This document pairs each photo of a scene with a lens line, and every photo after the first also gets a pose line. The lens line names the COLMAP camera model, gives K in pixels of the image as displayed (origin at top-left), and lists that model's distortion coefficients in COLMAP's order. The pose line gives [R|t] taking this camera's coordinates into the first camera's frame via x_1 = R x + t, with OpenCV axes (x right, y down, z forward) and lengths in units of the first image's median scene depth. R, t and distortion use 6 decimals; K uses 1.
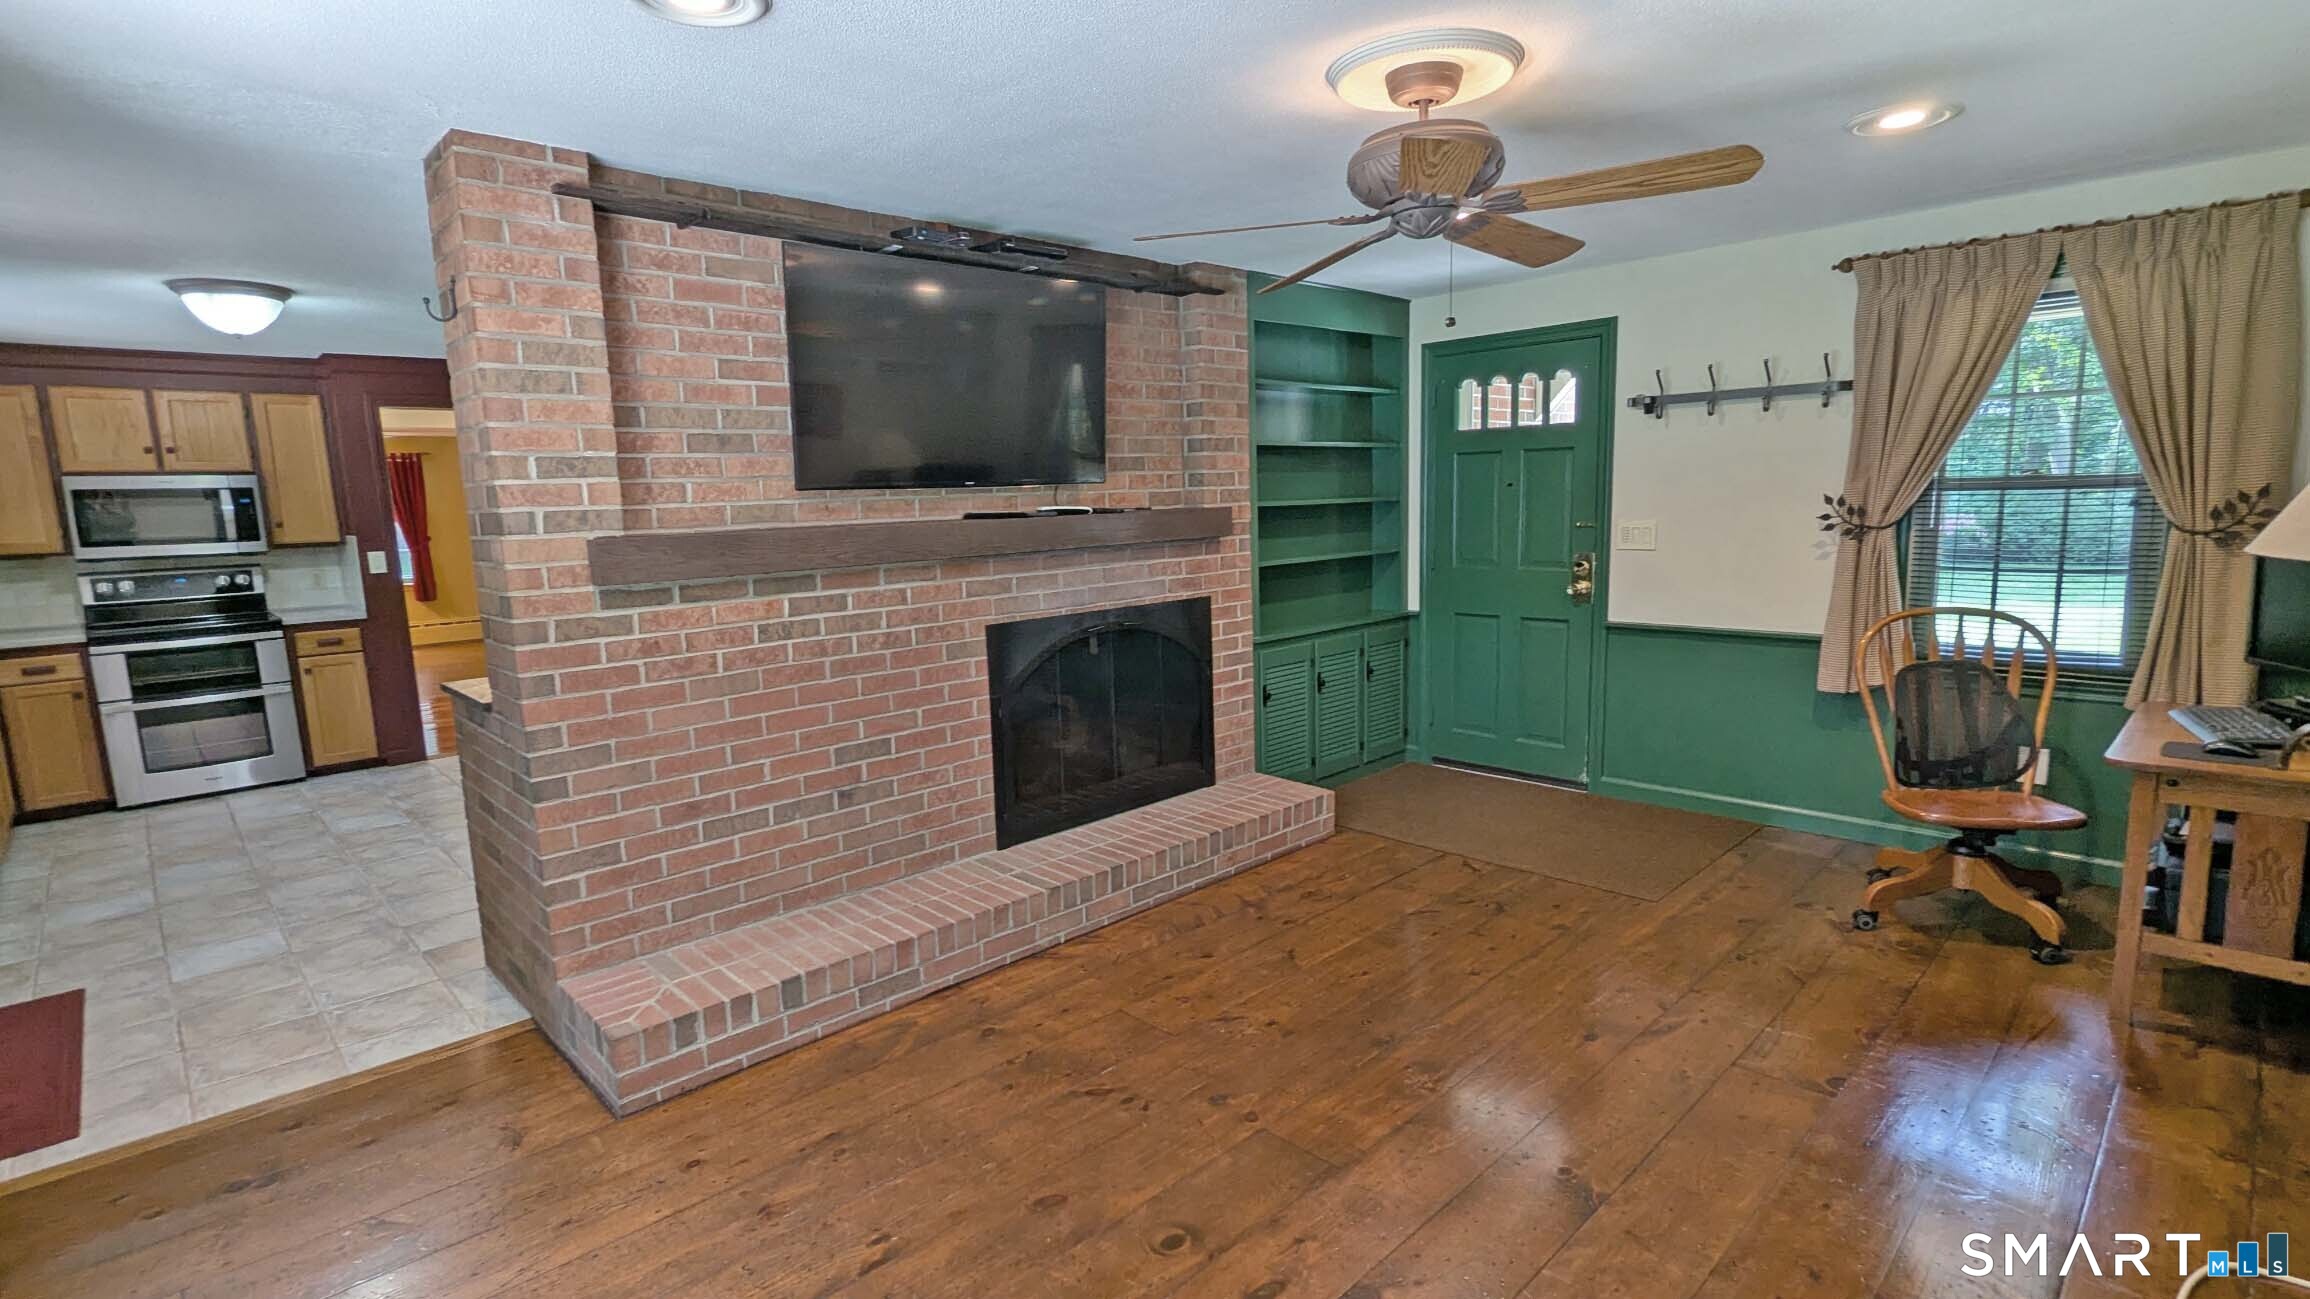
lens RADIAL K [[1077.8, 0, 1153.4], [0, 1077.8, 658.5], [0, 0, 1]] dist [-0.000966, 0.000270]
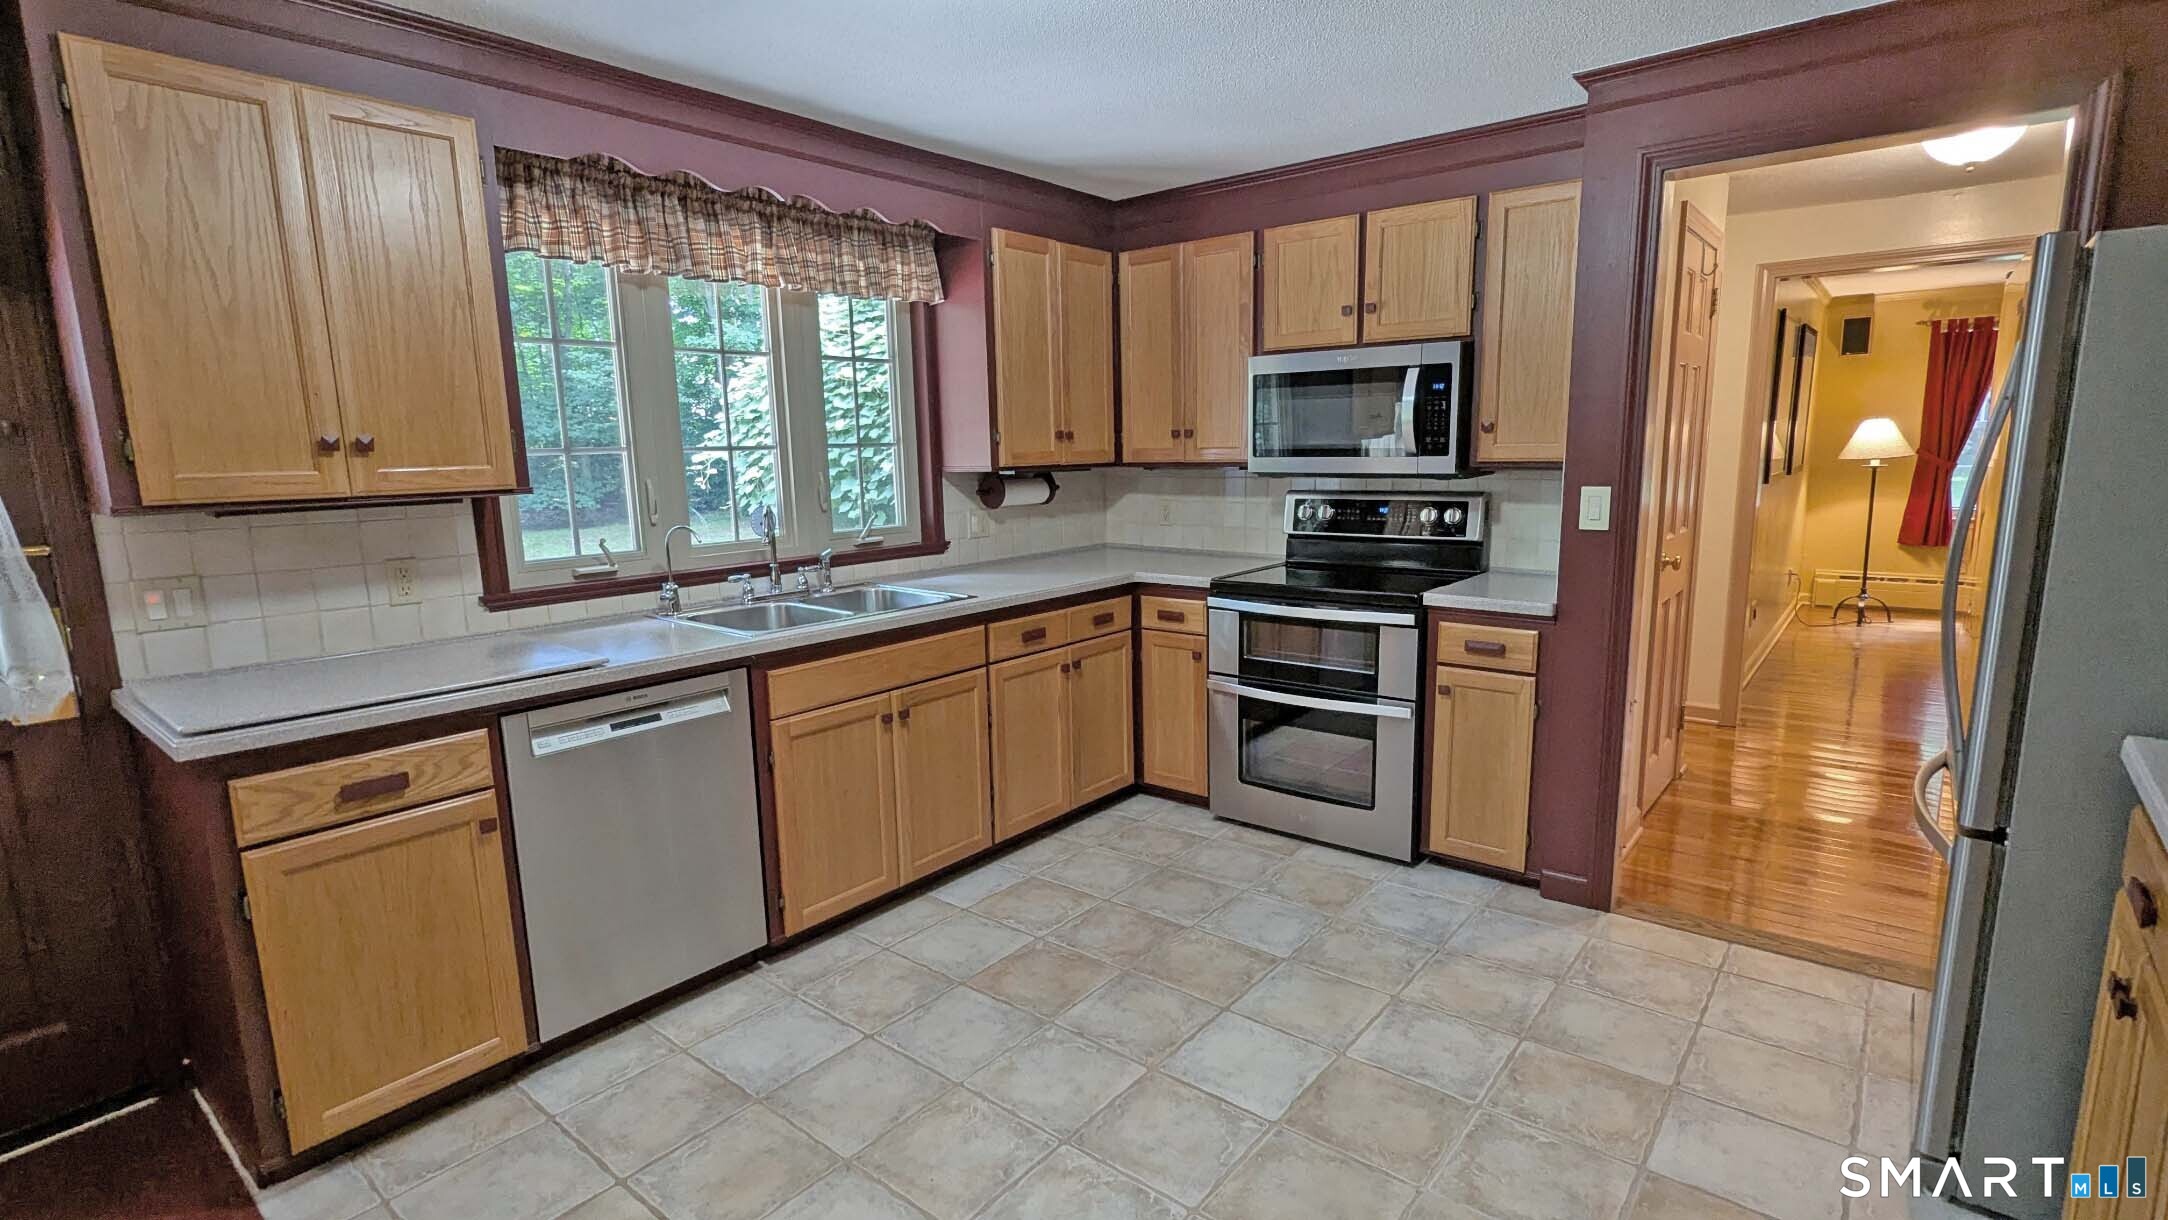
lens RADIAL K [[1018.7, 0, 1079.2], [0, 1018.7, 622.0], [0, 0, 1]] dist [-0.001423, -0.000125]
pose [[0.112240, 0.199319, -0.973486, -0.306862], [-0.134507, 0.973707, 0.183856, -0.099623], [0.984535, 0.110305, 0.136098, 0.765696]]
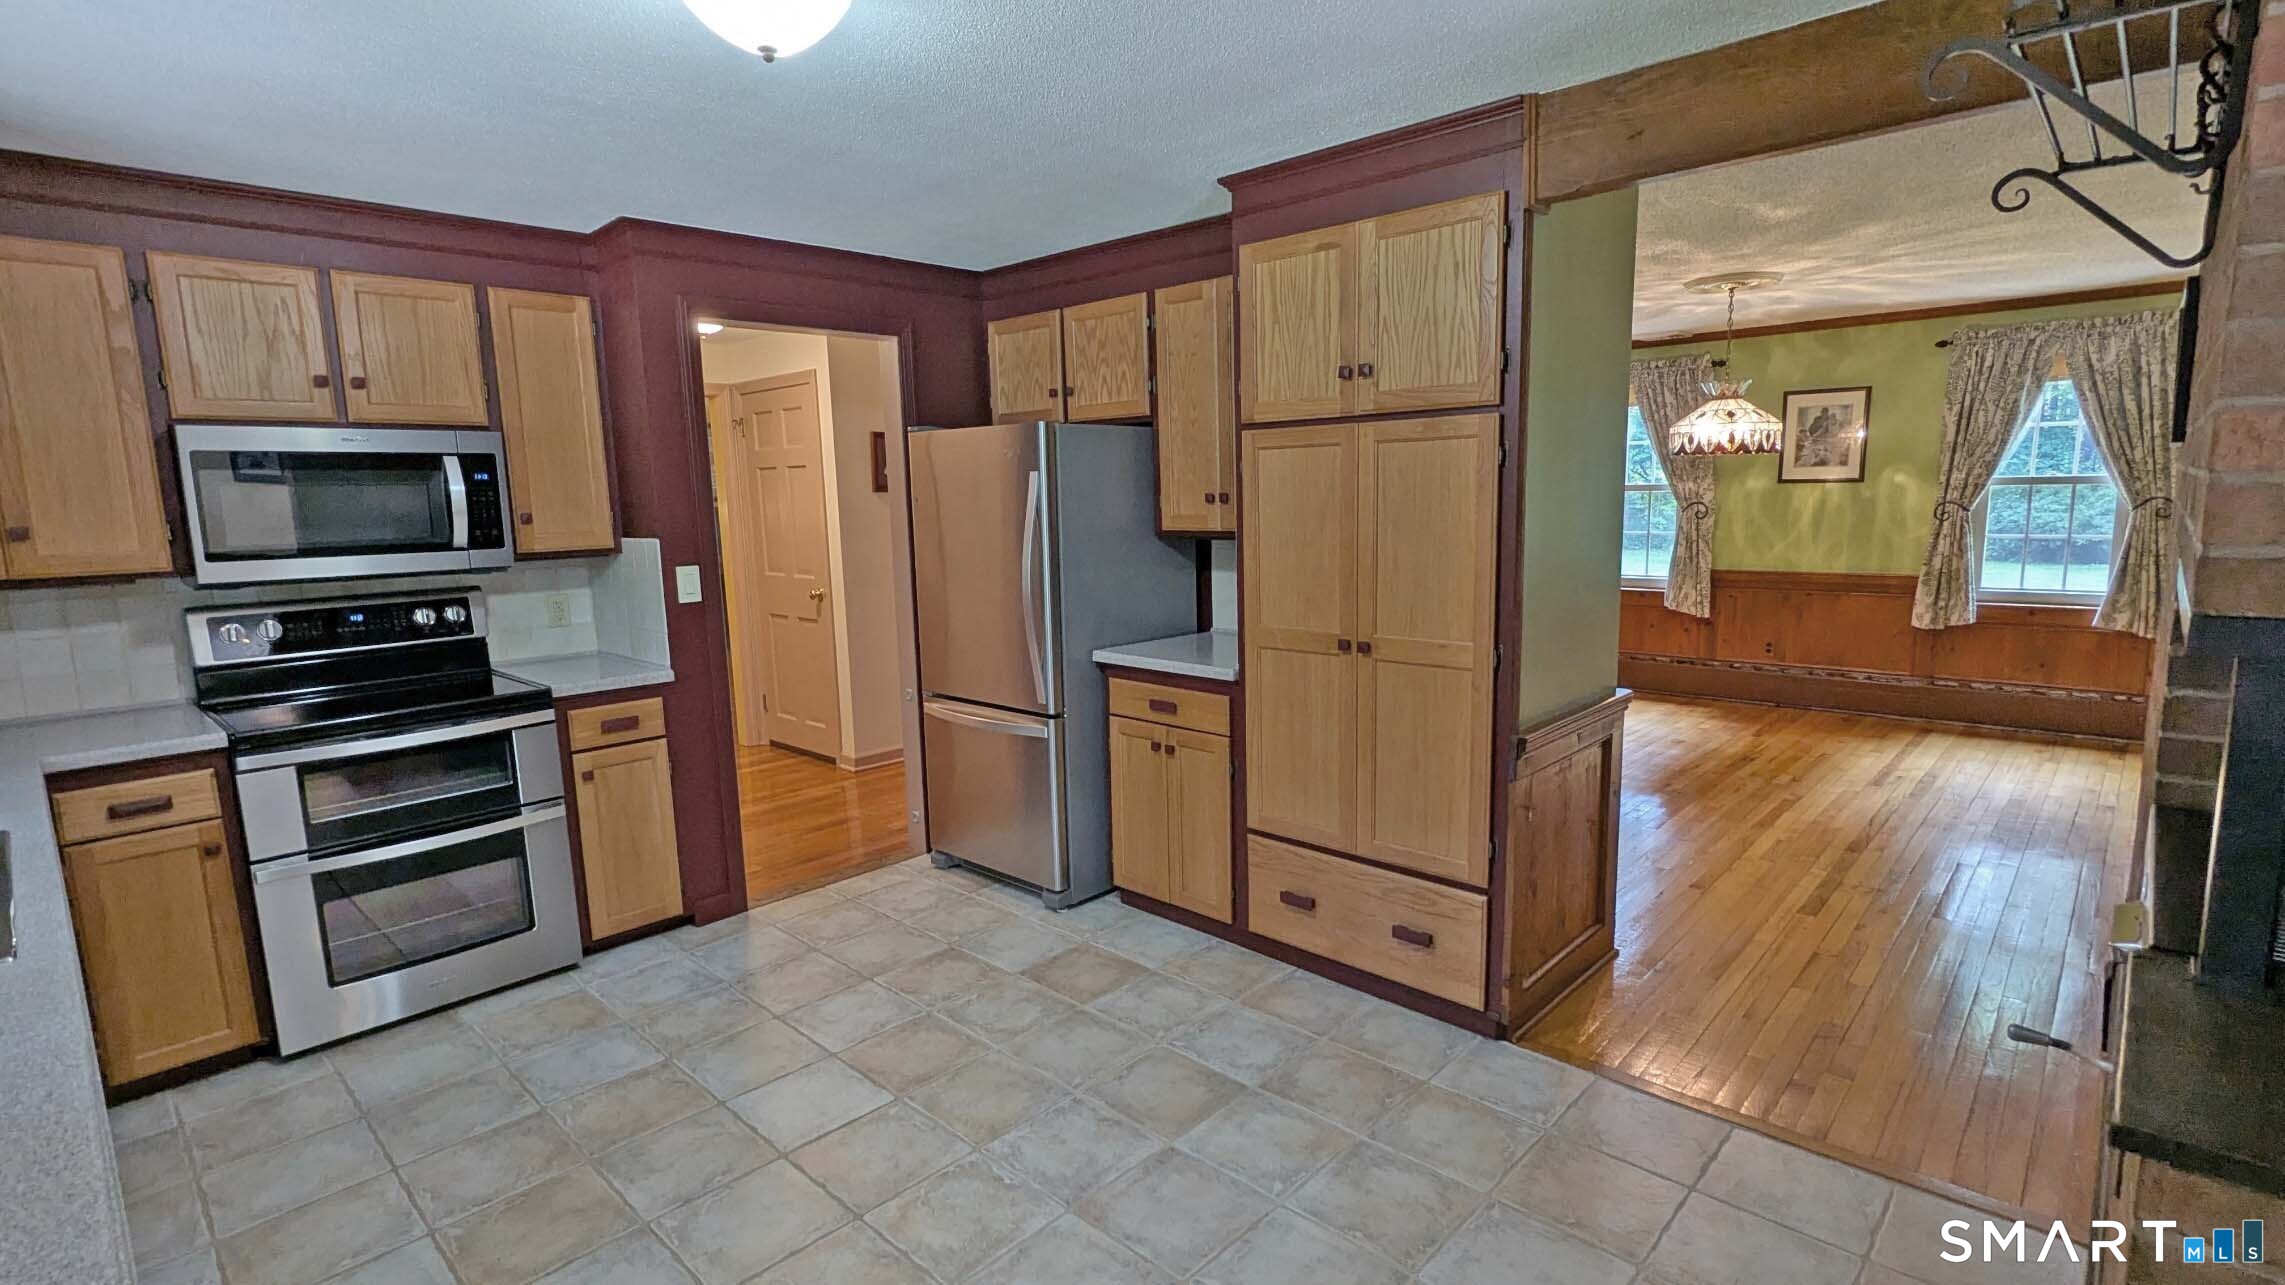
lens RADIAL K [[1071.6, 0, 1136.7], [0, 1071.6, 654.5], [0, 0, 1]] dist [0.000100, -0.000592]
pose [[0.999273, -0.002641, 0.038041, -0.537554], [0.002699, 0.999995, -0.001475, -0.053467], [-0.038037, 0.001577, 0.999275, 0.440699]]
